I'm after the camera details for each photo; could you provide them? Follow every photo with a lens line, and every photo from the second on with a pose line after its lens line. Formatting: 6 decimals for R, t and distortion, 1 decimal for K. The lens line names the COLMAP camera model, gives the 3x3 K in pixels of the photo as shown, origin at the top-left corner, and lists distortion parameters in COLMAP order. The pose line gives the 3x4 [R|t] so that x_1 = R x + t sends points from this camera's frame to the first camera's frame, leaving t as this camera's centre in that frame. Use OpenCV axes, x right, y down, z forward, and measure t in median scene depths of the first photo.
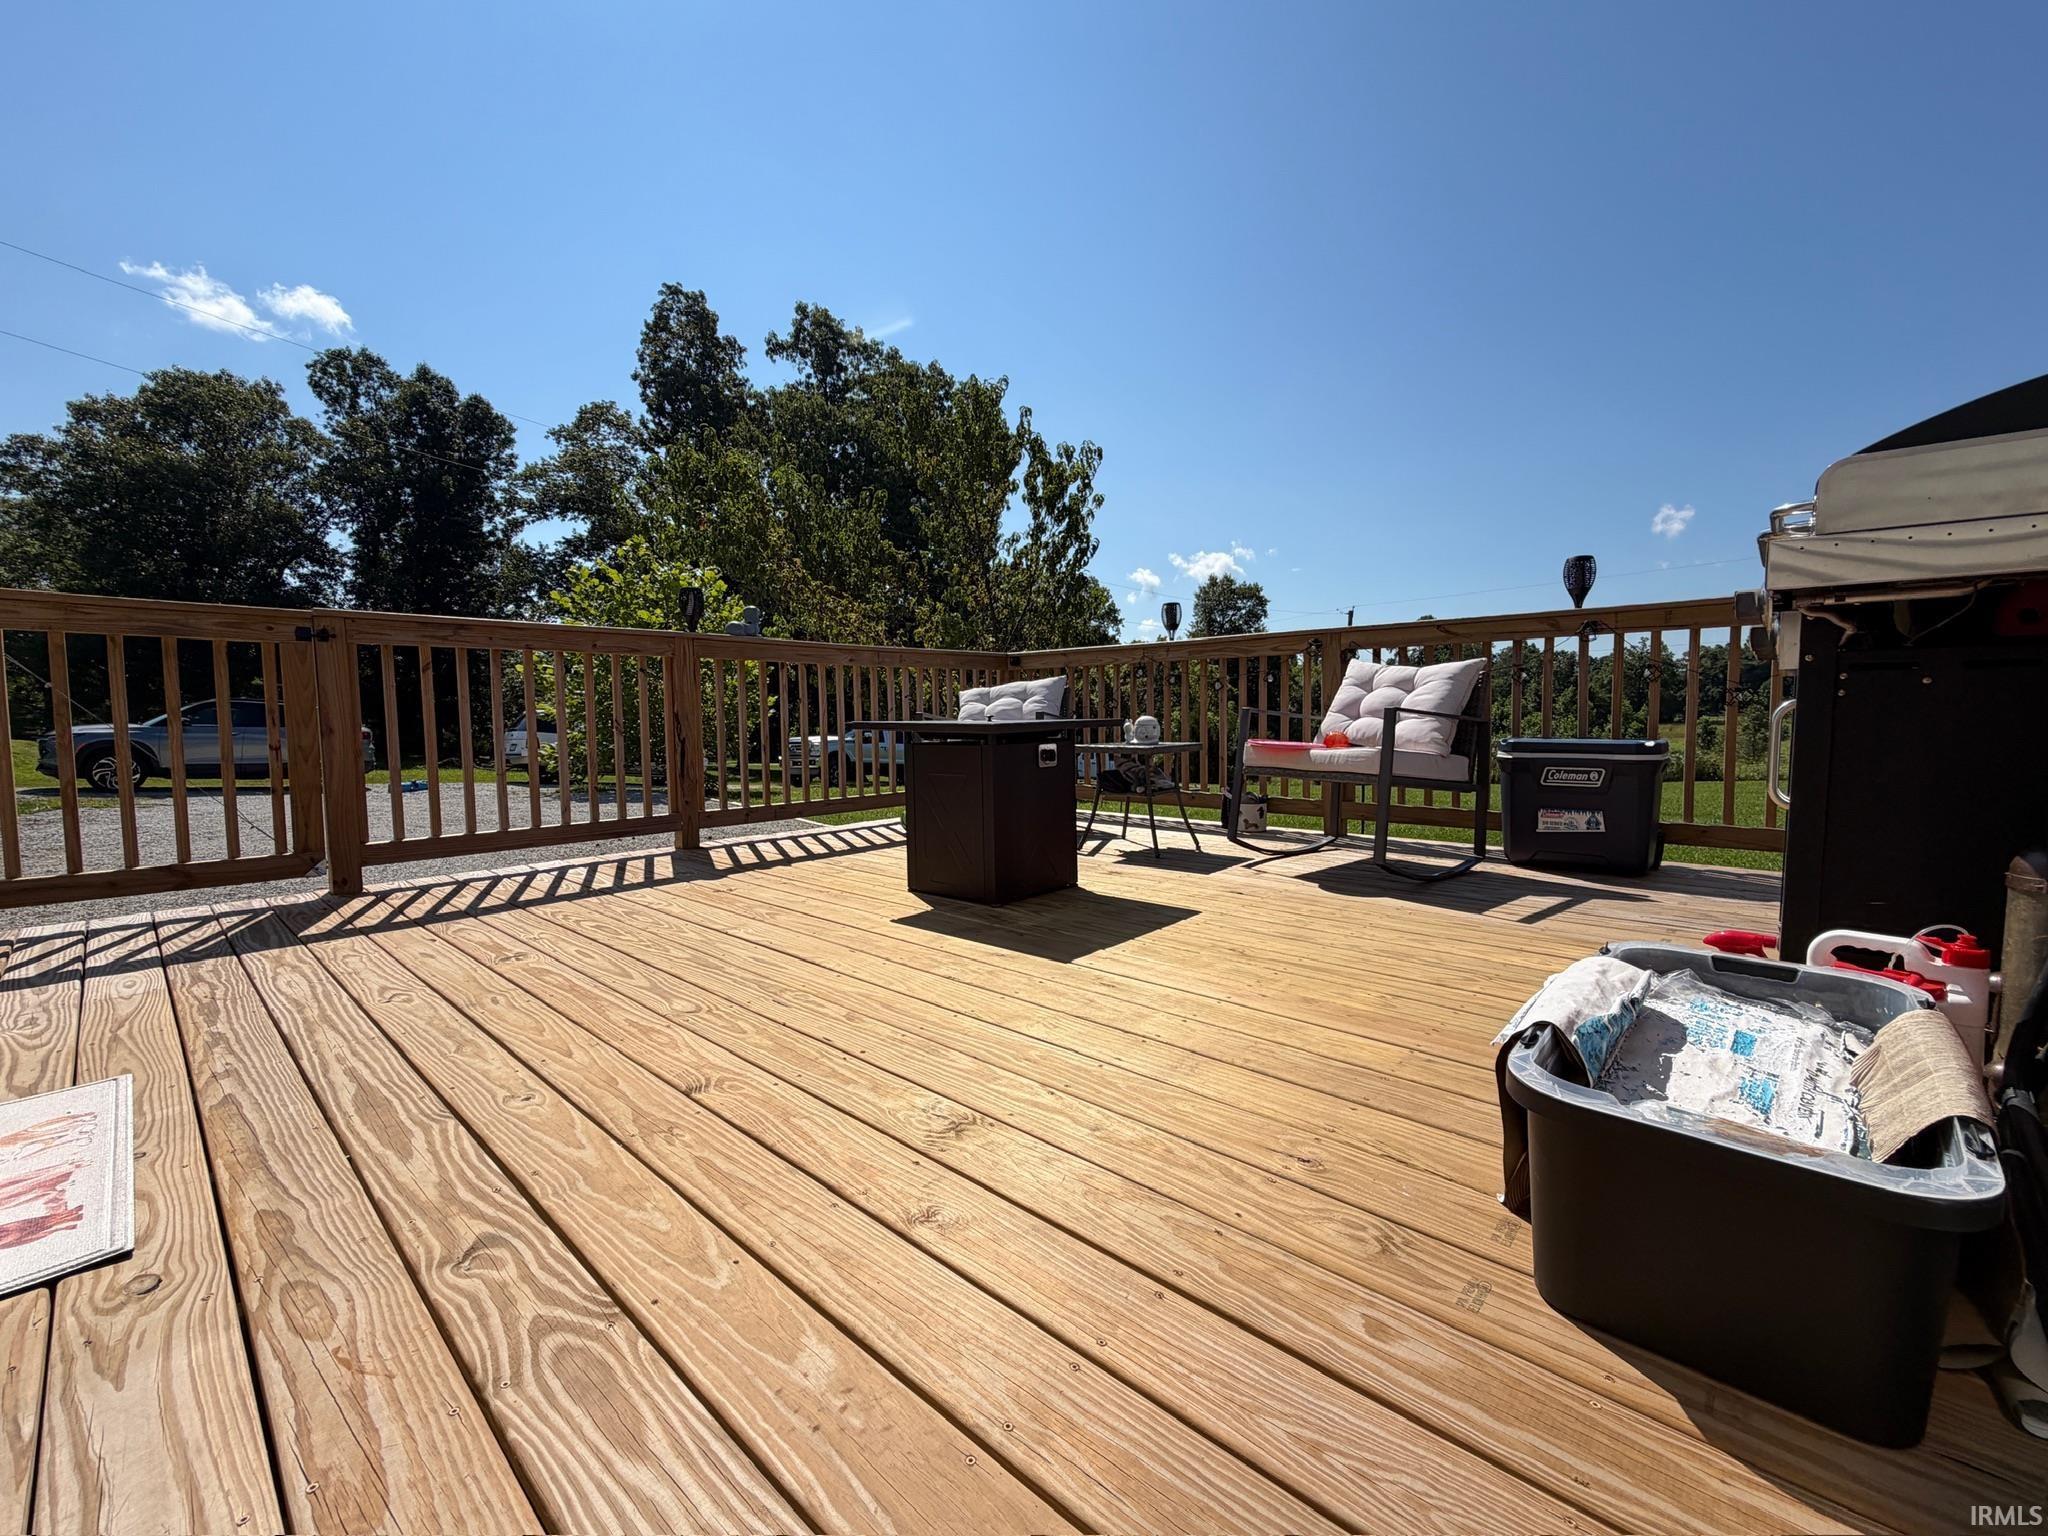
lens RADIAL K [[813.0, 0, 1005.3], [0, 813.0, 769.1], [0, 0, 1]] dist [-0.000692, -0.000008]
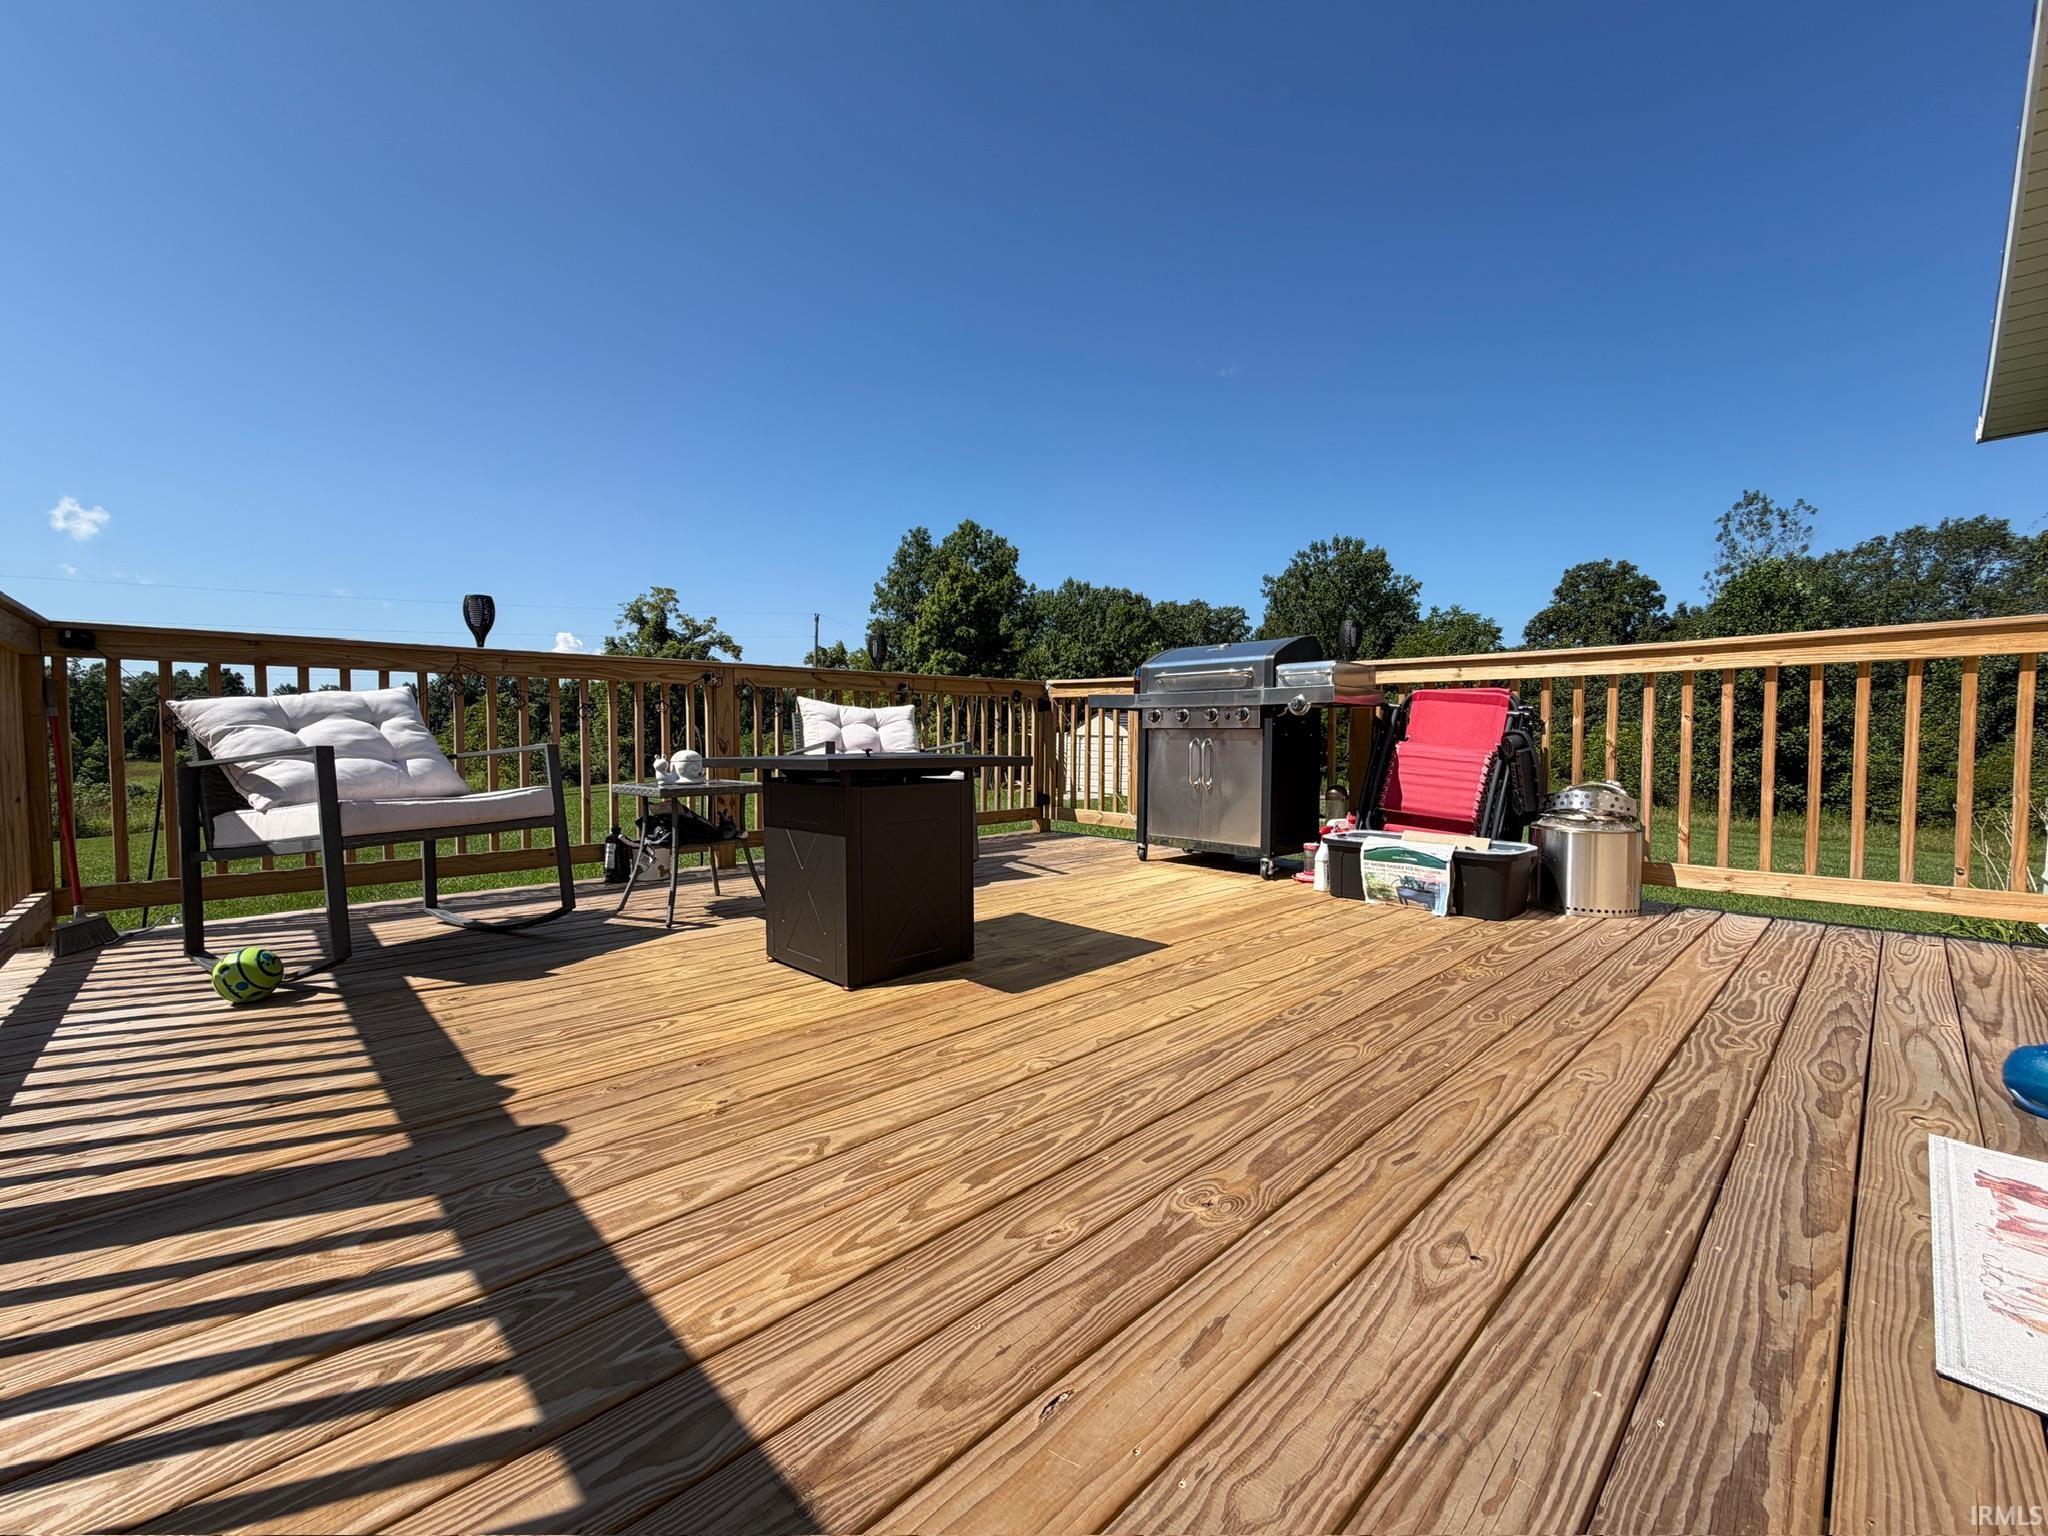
lens RADIAL K [[813.0, 0, 1030.9], [0, 813.0, 776.0], [0, 0, 1]] dist [-0.000692, -0.000008]
pose [[0.079358, -0.034735, 0.996241, -1.593000], [0.070594, 0.997079, 0.029141, -0.101891], [-0.994343, 0.068016, 0.081578, 1.478003]]
